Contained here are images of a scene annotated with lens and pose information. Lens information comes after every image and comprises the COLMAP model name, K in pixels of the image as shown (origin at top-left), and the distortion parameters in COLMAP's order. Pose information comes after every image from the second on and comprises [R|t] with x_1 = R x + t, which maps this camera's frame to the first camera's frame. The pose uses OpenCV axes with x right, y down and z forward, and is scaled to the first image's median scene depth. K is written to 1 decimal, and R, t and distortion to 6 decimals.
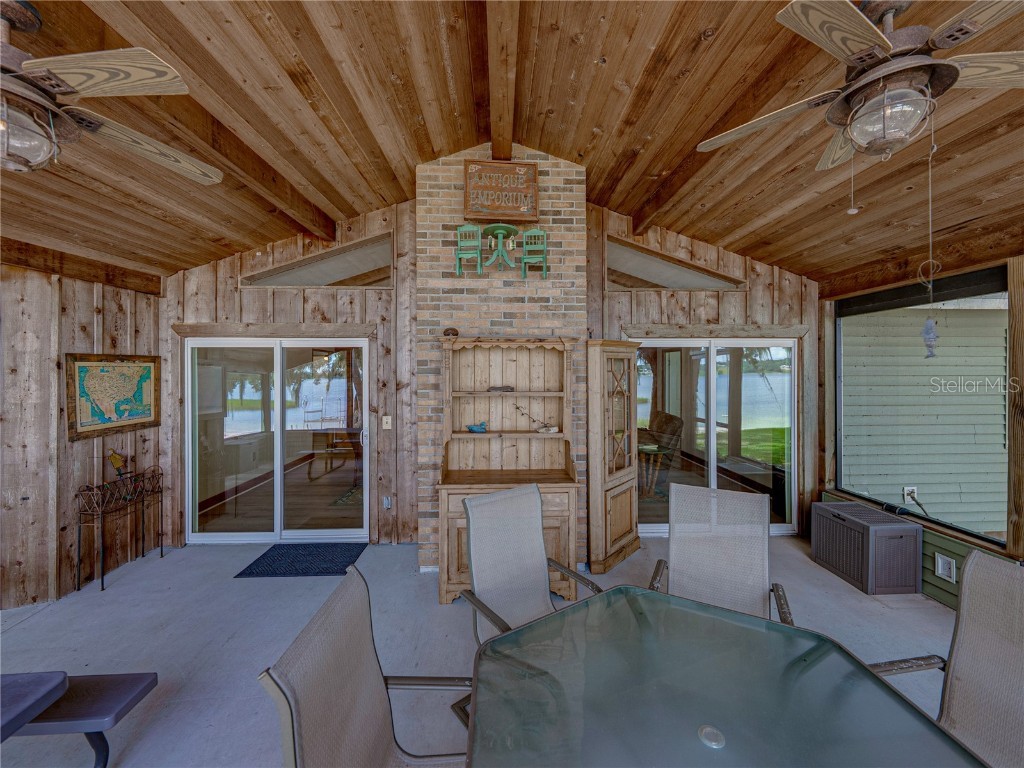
lens RADIAL K [[396.1, 0, 514.8], [0, 396.1, 373.8], [0, 0, 1]] dist [-0.003012, -0.000422]
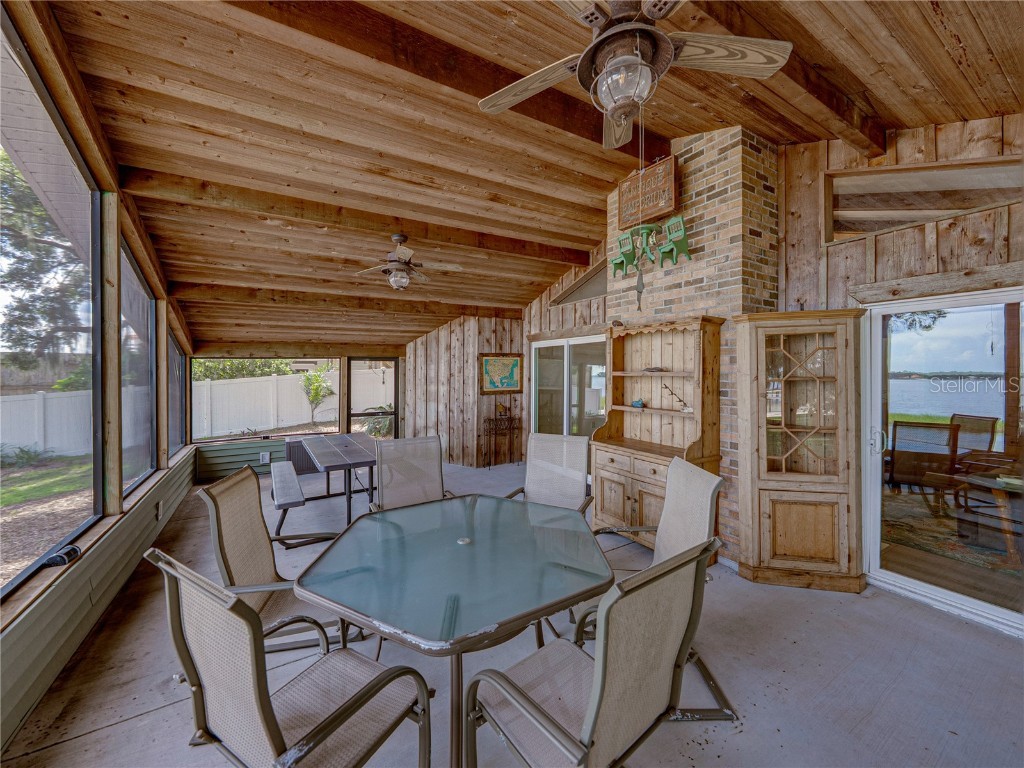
lens RADIAL K [[396.1, 0, 501.9], [0, 396.1, 373.7], [0, 0, 1]] dist [-0.003012, -0.000422]
pose [[0.469901, 0.006238, -0.882697, 0.721576], [-0.008664, 0.999959, 0.002455, 0.048043], [0.882677, 0.006494, 0.469936, 0.097280]]
